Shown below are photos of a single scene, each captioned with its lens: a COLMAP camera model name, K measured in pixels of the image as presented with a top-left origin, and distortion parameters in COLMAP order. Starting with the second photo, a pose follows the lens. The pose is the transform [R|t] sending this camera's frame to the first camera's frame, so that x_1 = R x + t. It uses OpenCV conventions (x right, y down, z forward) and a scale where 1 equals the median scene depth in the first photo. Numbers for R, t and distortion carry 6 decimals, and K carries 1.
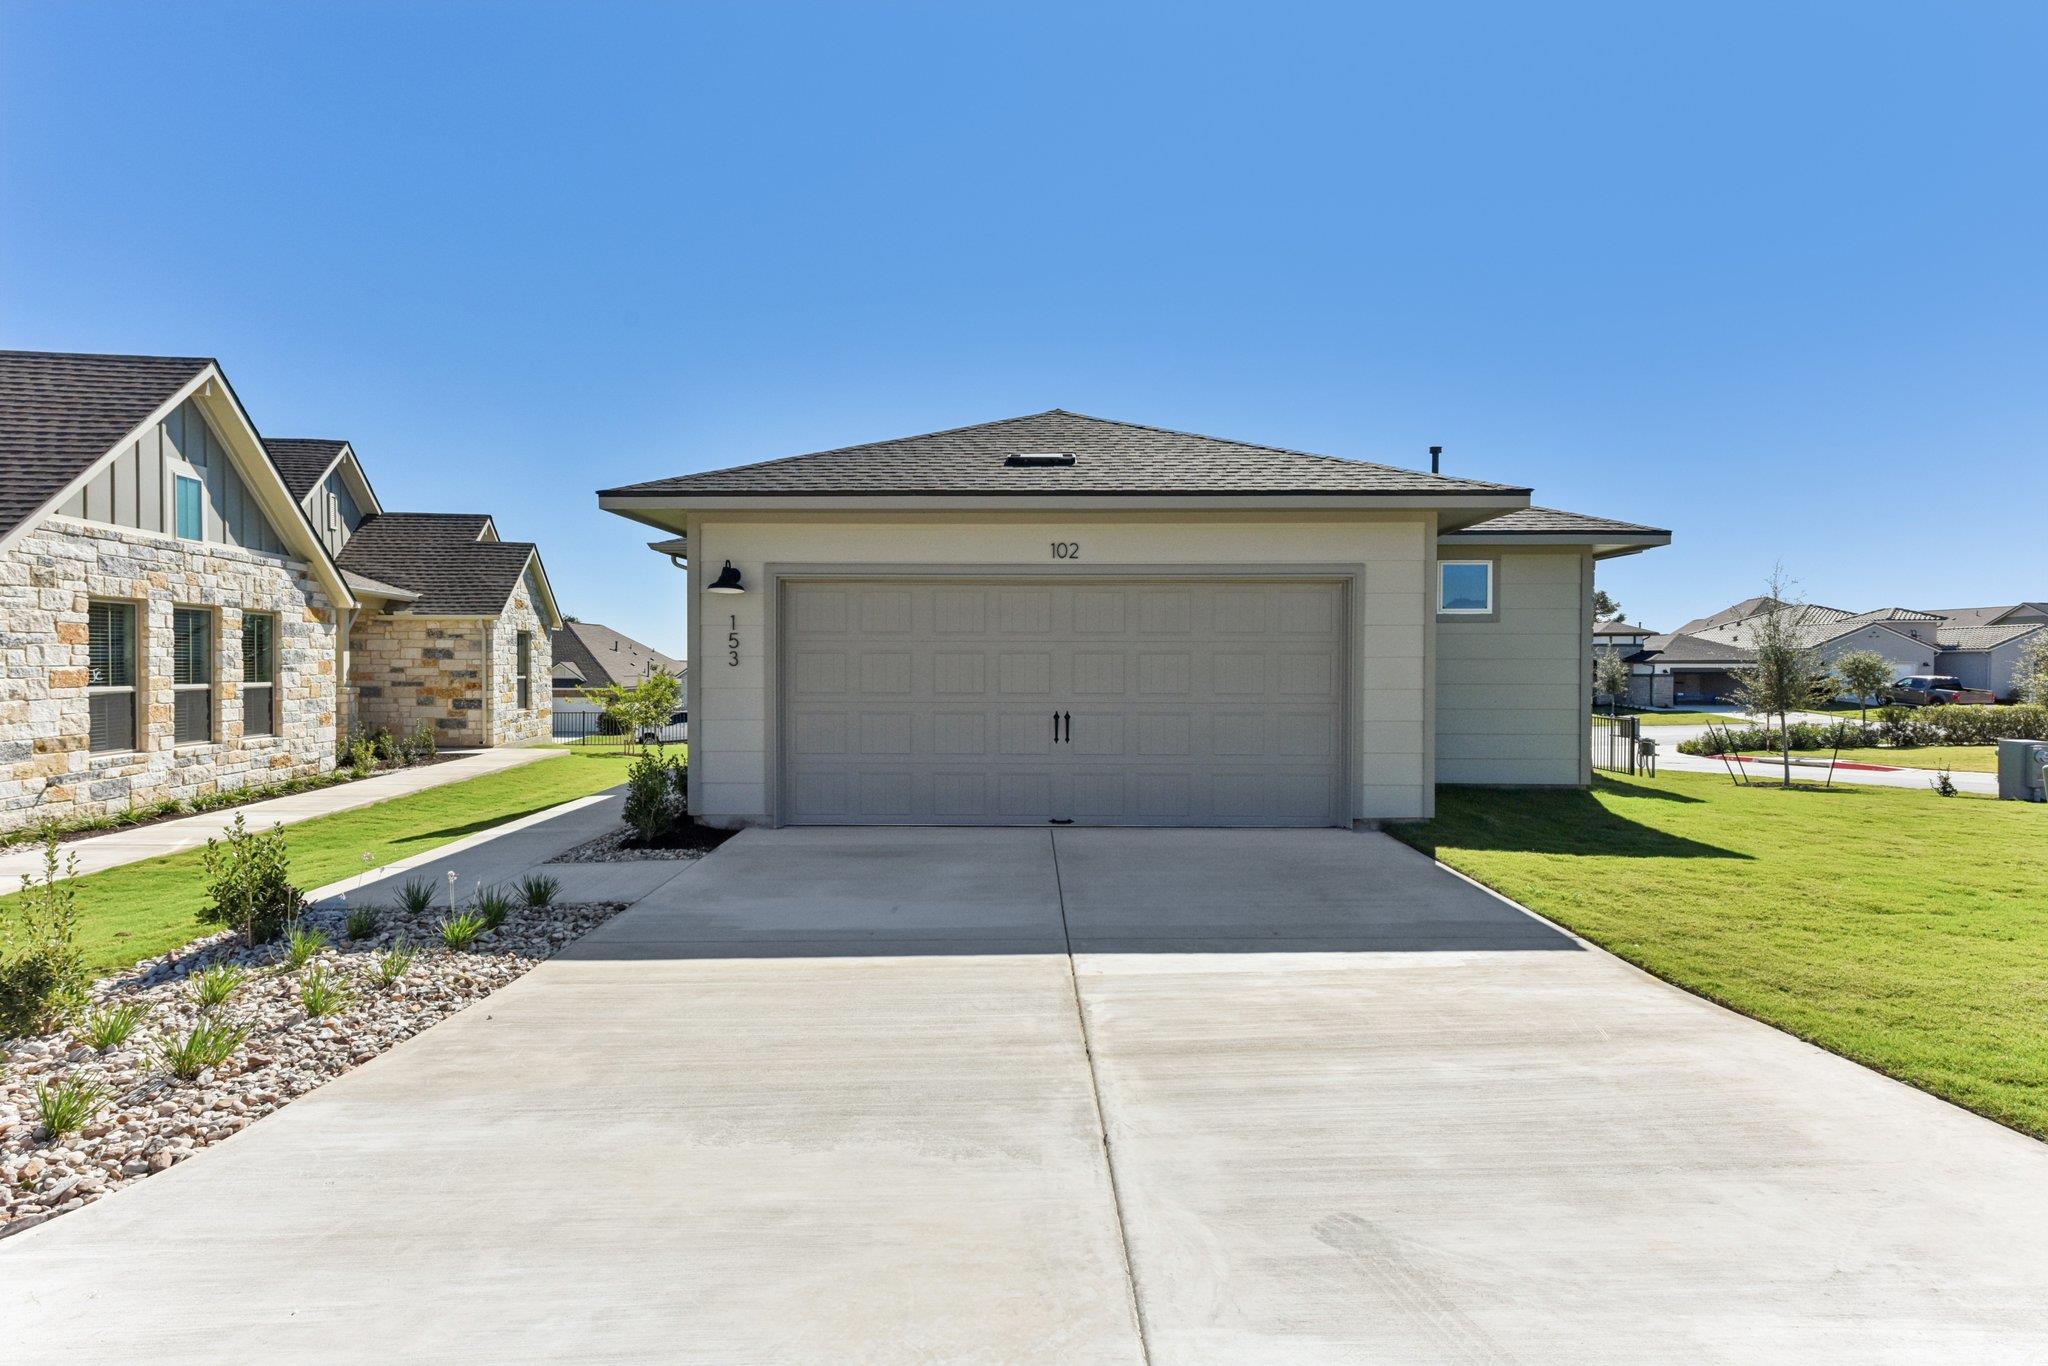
lens RADIAL K [[1003.0, 0, 1034.0], [0, 1003.0, 699.8], [0, 0, 1]] dist [0.014097, -0.000791]
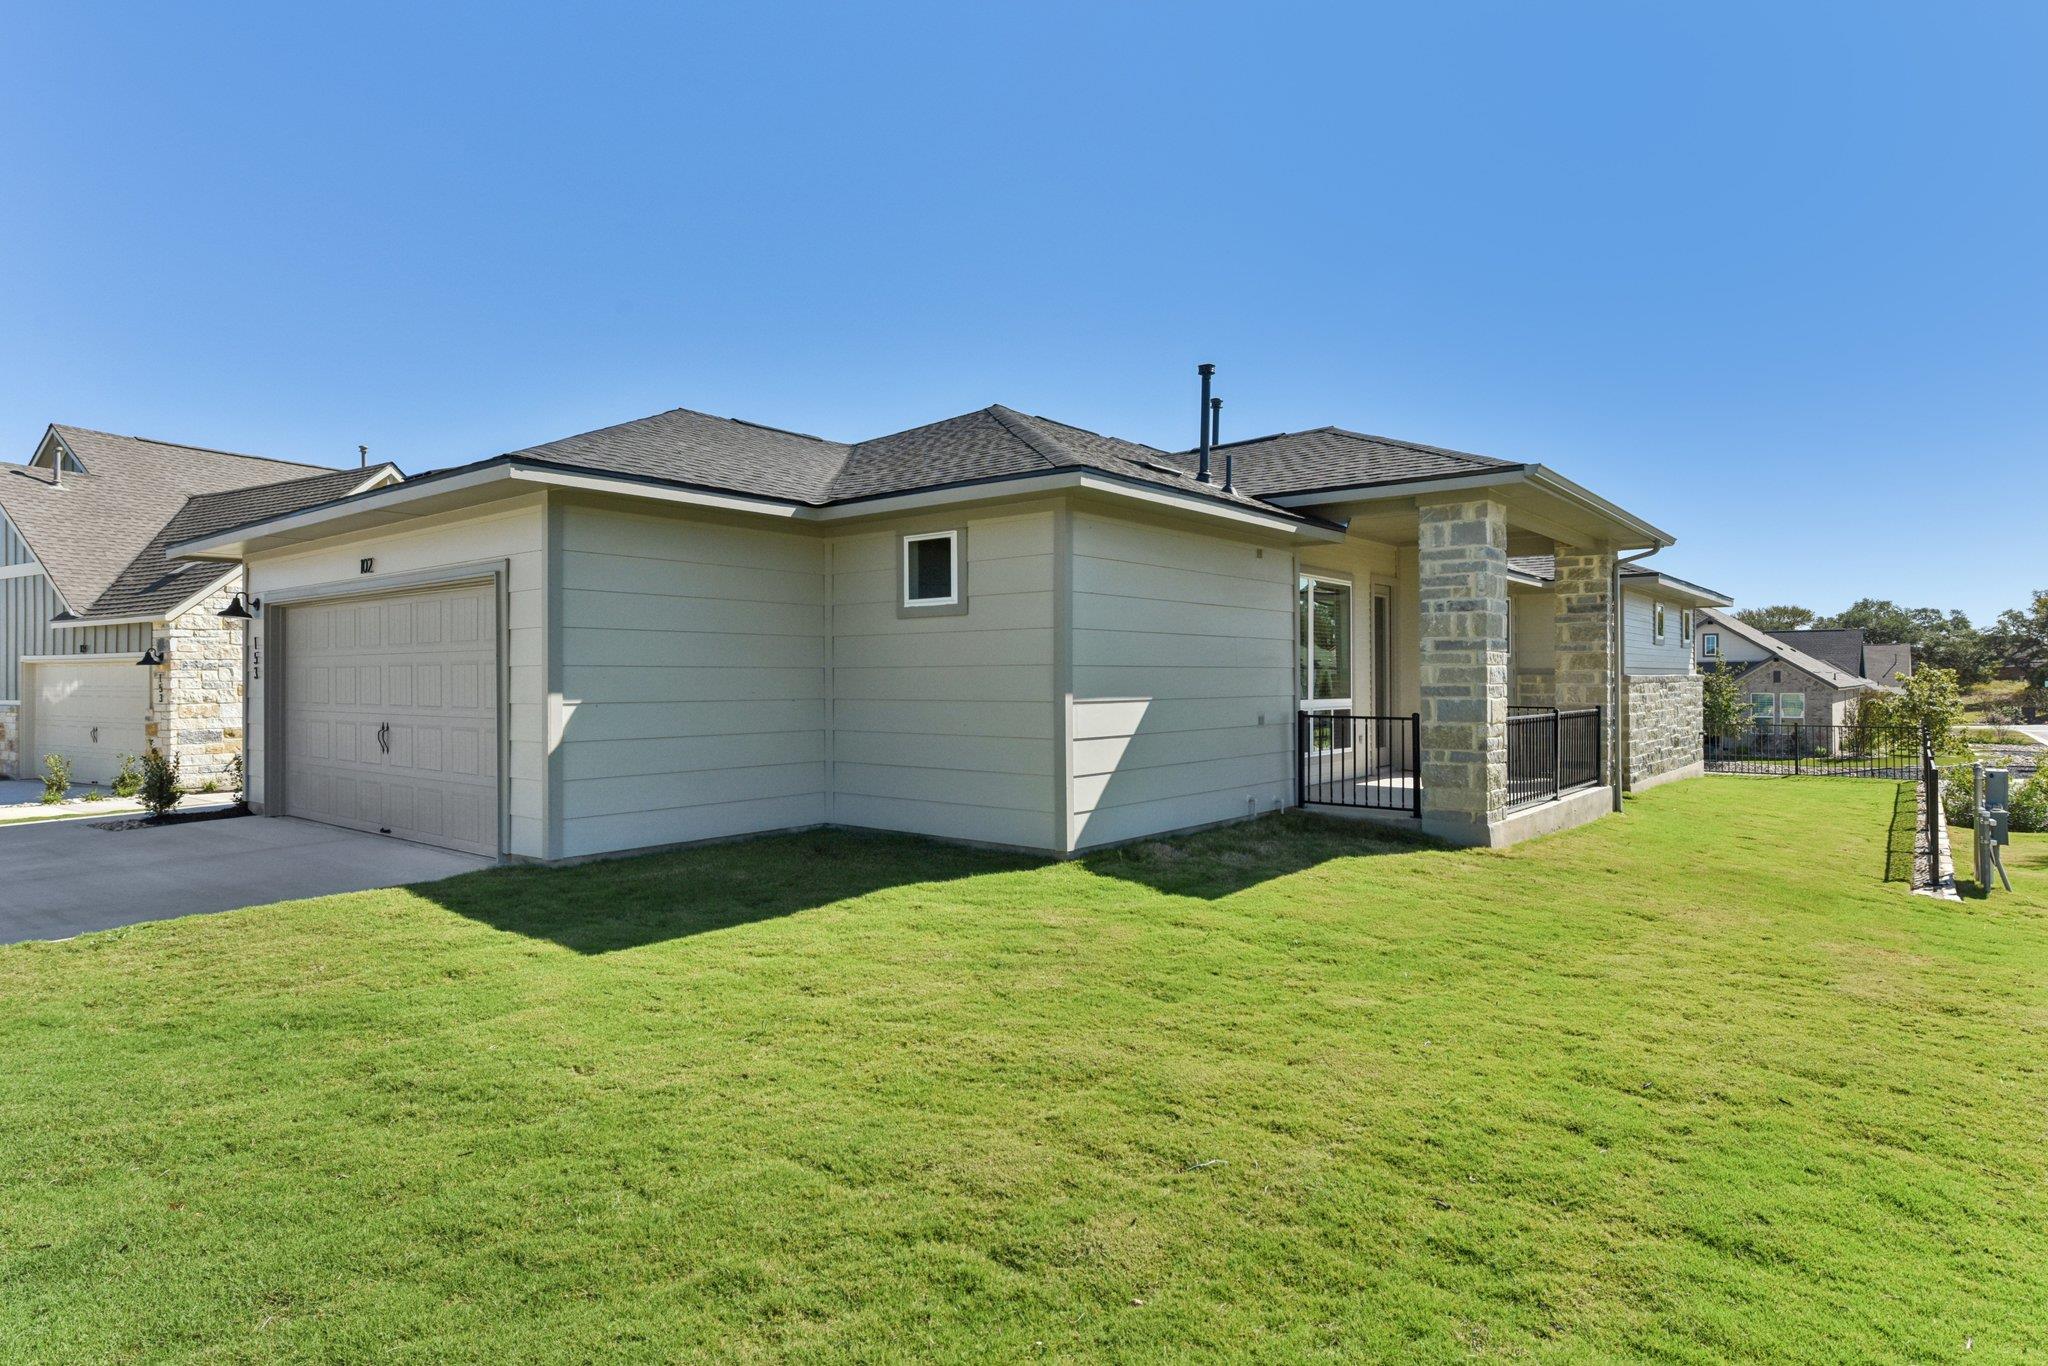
lens RADIAL K [[1138.1, 0, 1024.0], [0, 1138.1, 683.0], [0, 0, 1]] dist [-0.001287, -0.000322]
pose [[0.773803, -0.000174, -0.633427, 1.074057], [-0.026329, 0.999127, -0.032439, -0.006450], [0.632879, 0.041779, 0.773122, 0.438631]]
